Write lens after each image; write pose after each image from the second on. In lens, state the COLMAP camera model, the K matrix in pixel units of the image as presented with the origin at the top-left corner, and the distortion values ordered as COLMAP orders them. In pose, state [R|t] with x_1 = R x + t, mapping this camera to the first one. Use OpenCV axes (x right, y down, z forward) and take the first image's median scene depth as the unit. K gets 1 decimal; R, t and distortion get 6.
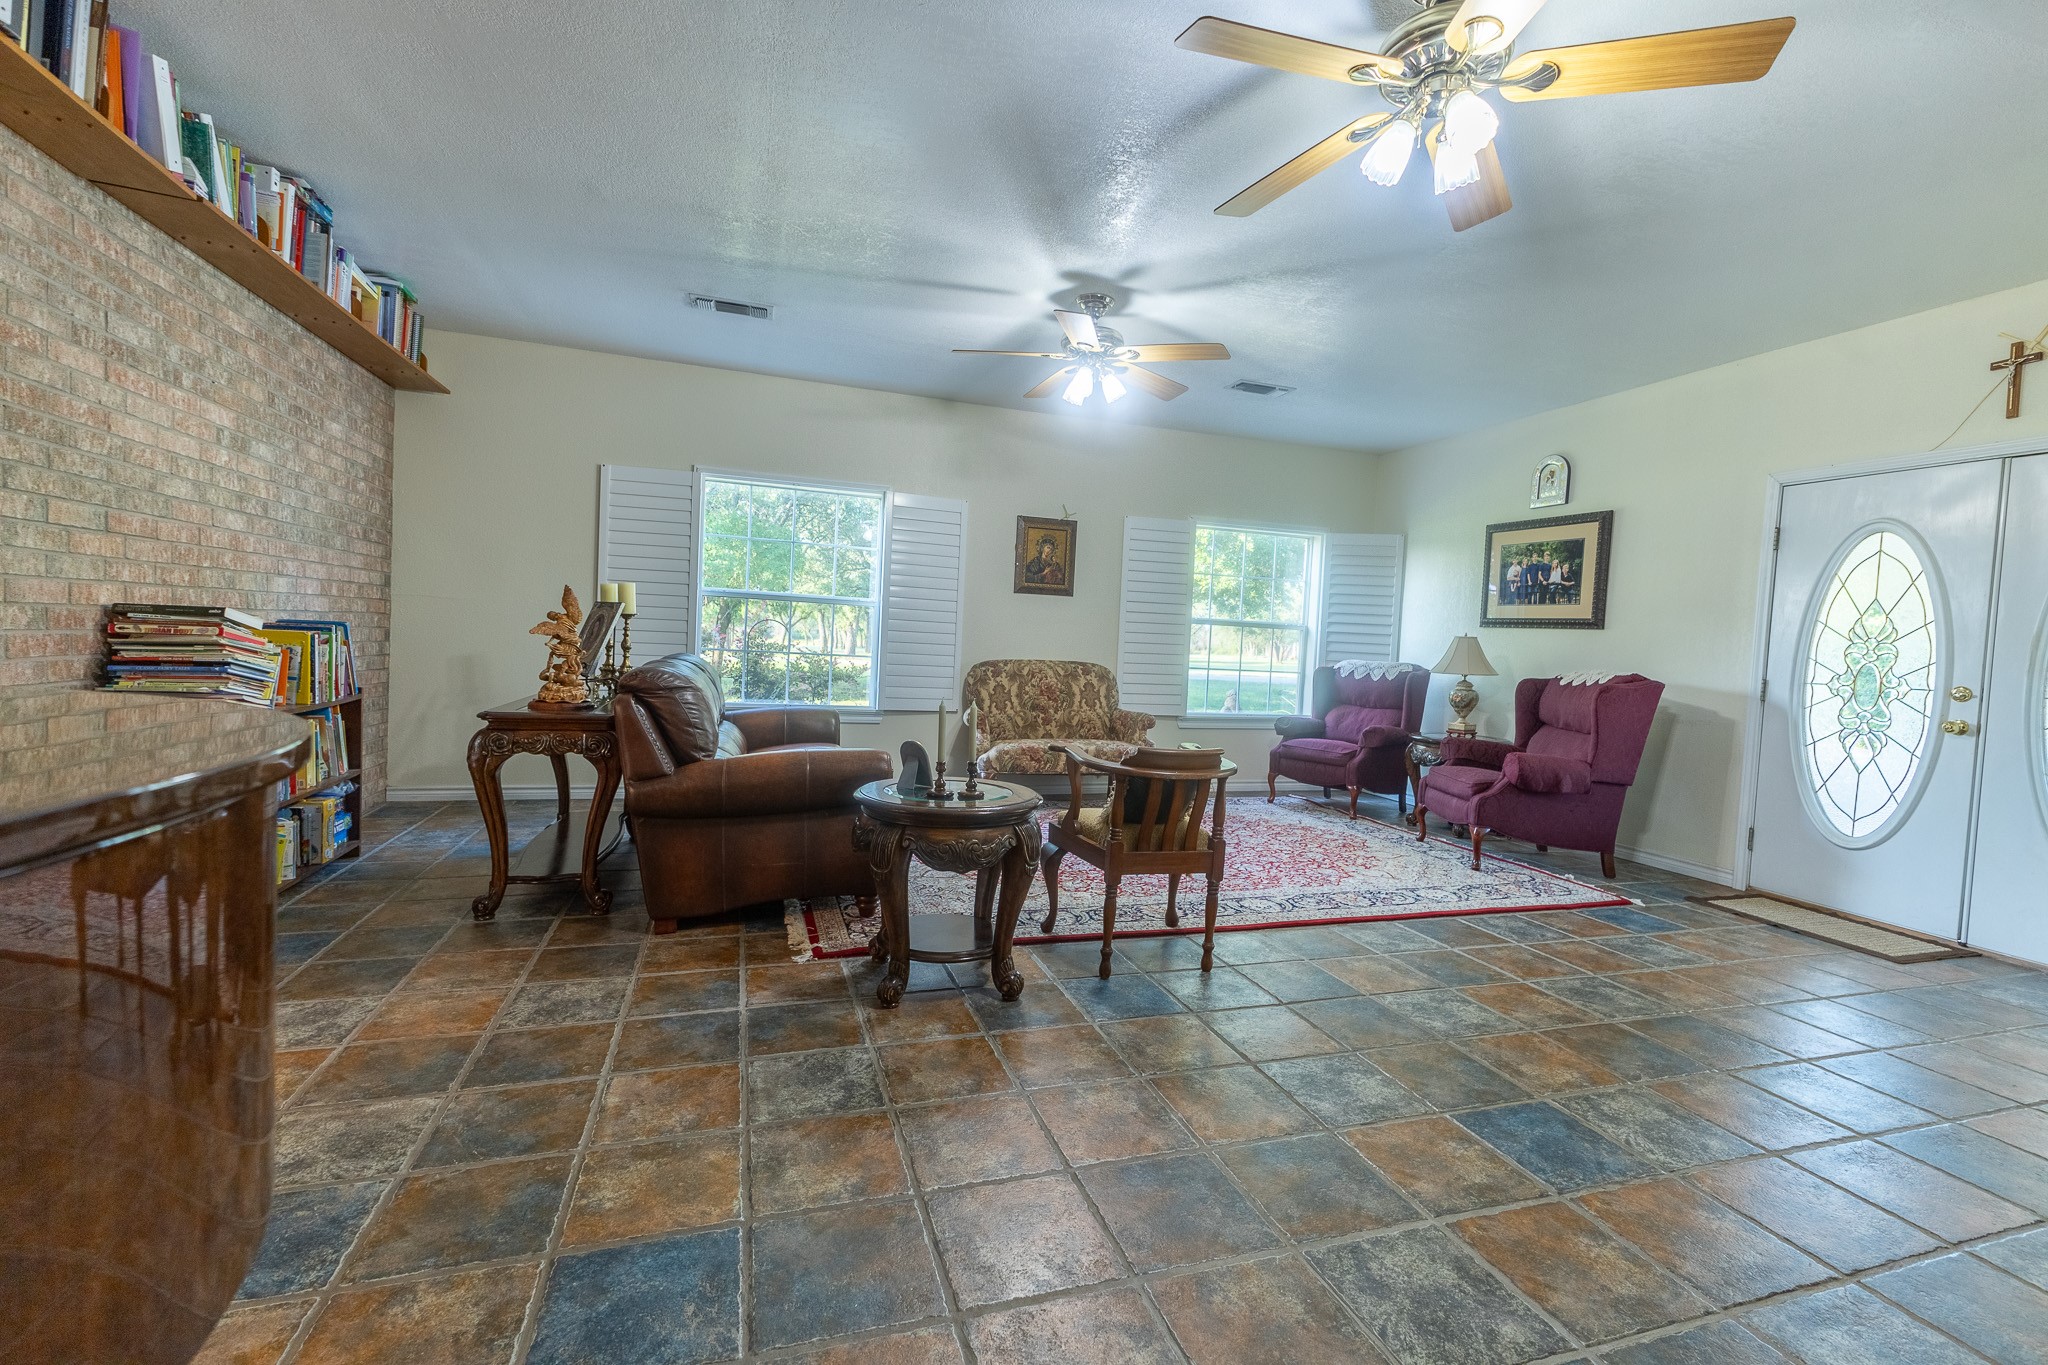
lens RADIAL K [[885.5, 0, 1021.1], [0, 885.5, 681.1], [0, 0, 1]] dist [0.009103, -0.002715]
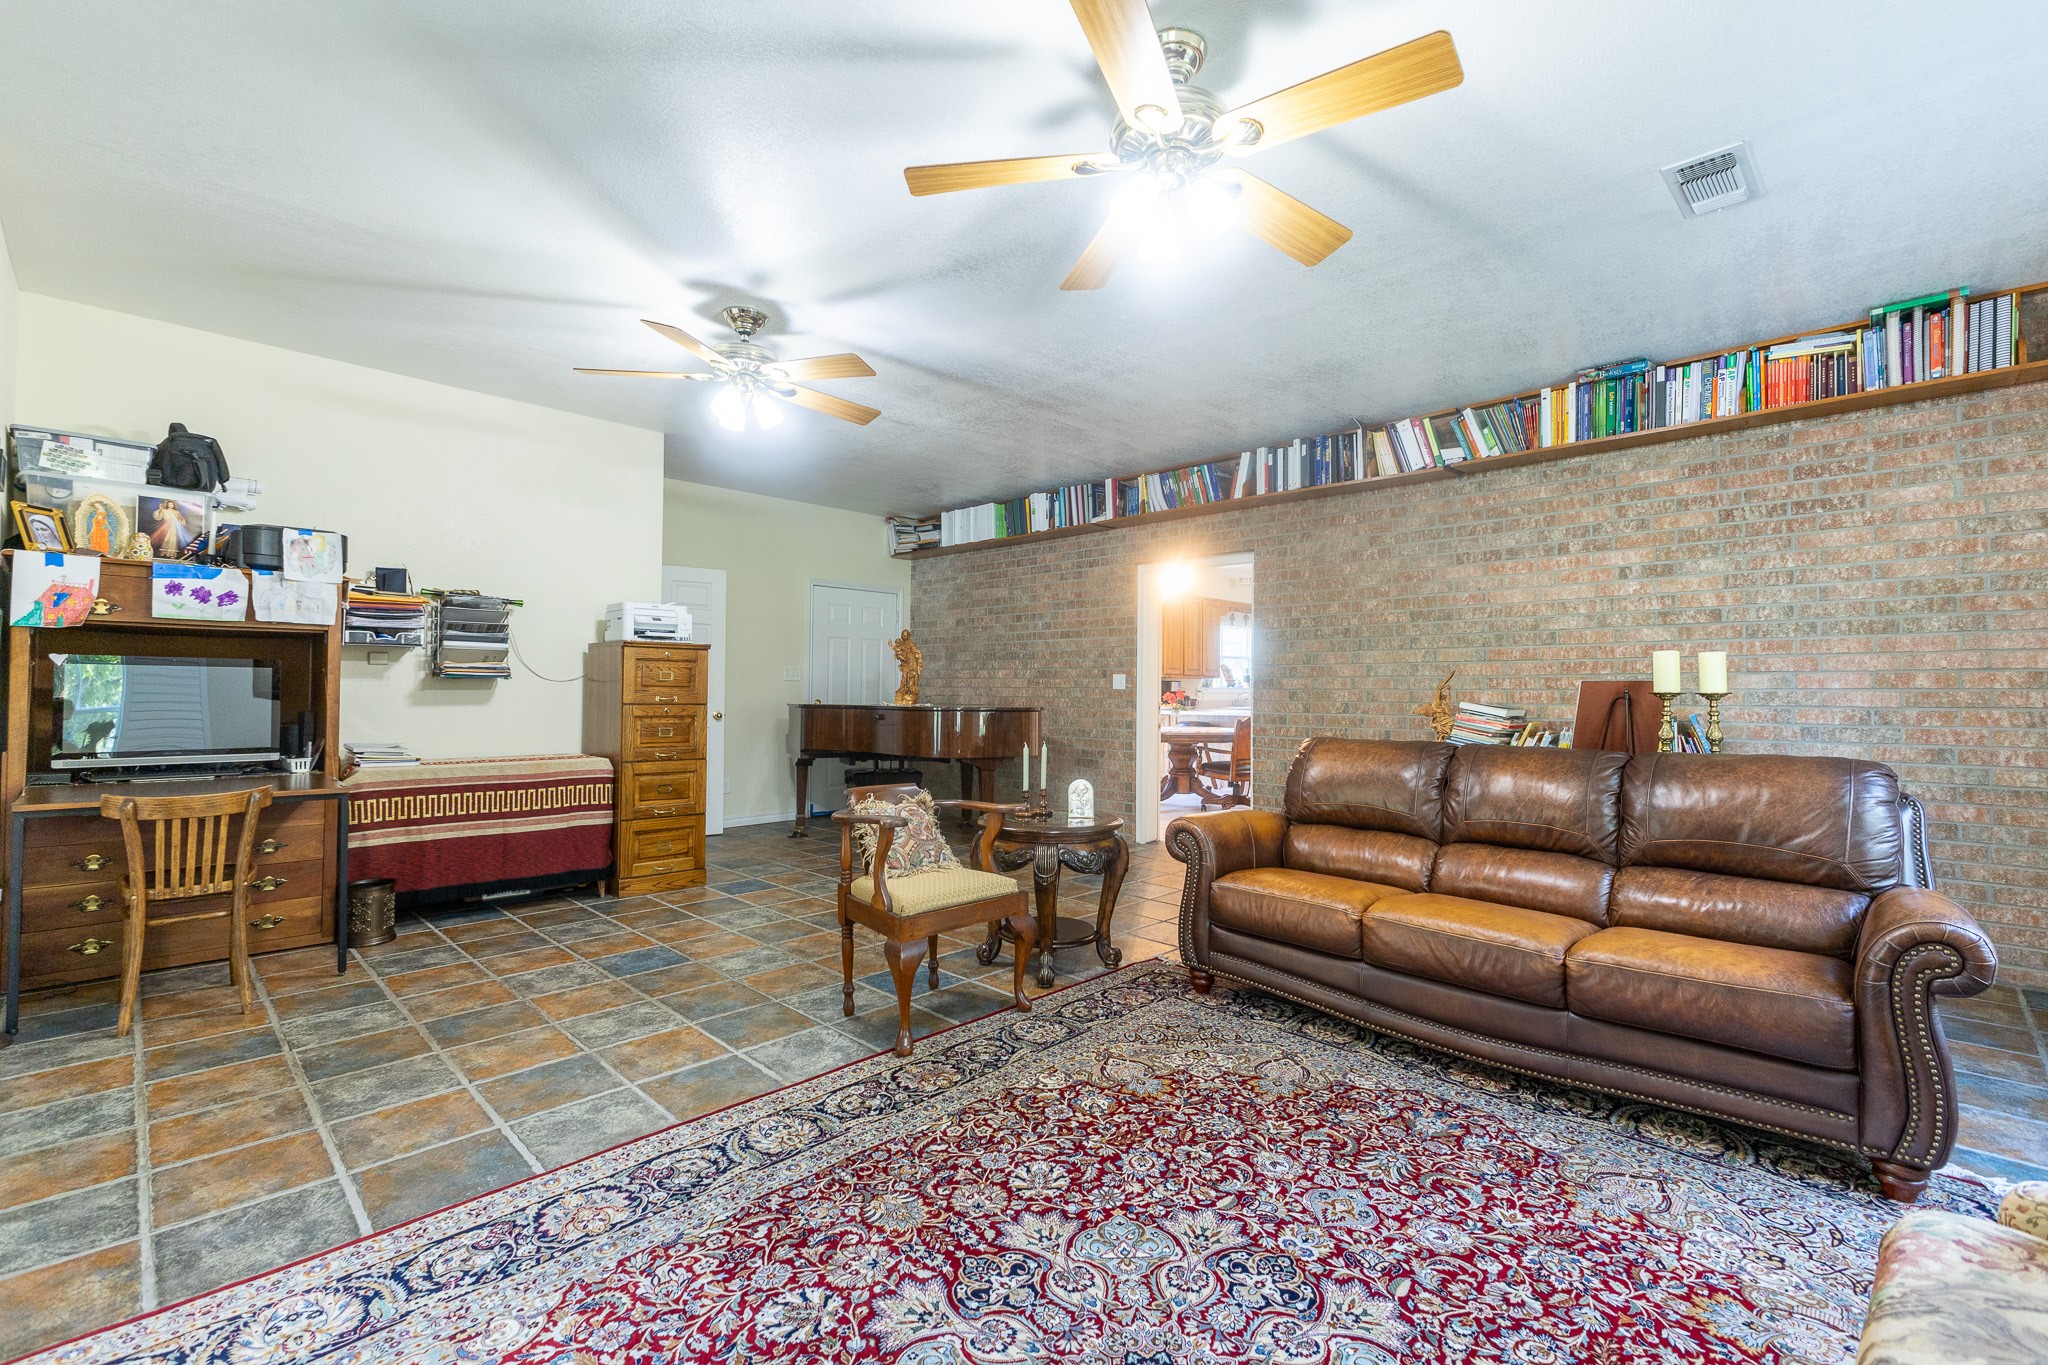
lens RADIAL K [[885.5, 0, 1022.1], [0, 885.5, 681.6], [0, 0, 1]] dist [0.009103, -0.002715]
pose [[-0.887256, -0.058011, -0.457615, 0.528762], [-0.070902, 0.997422, 0.011027, -0.078744], [0.455796, 0.042230, -0.889082, 2.012423]]
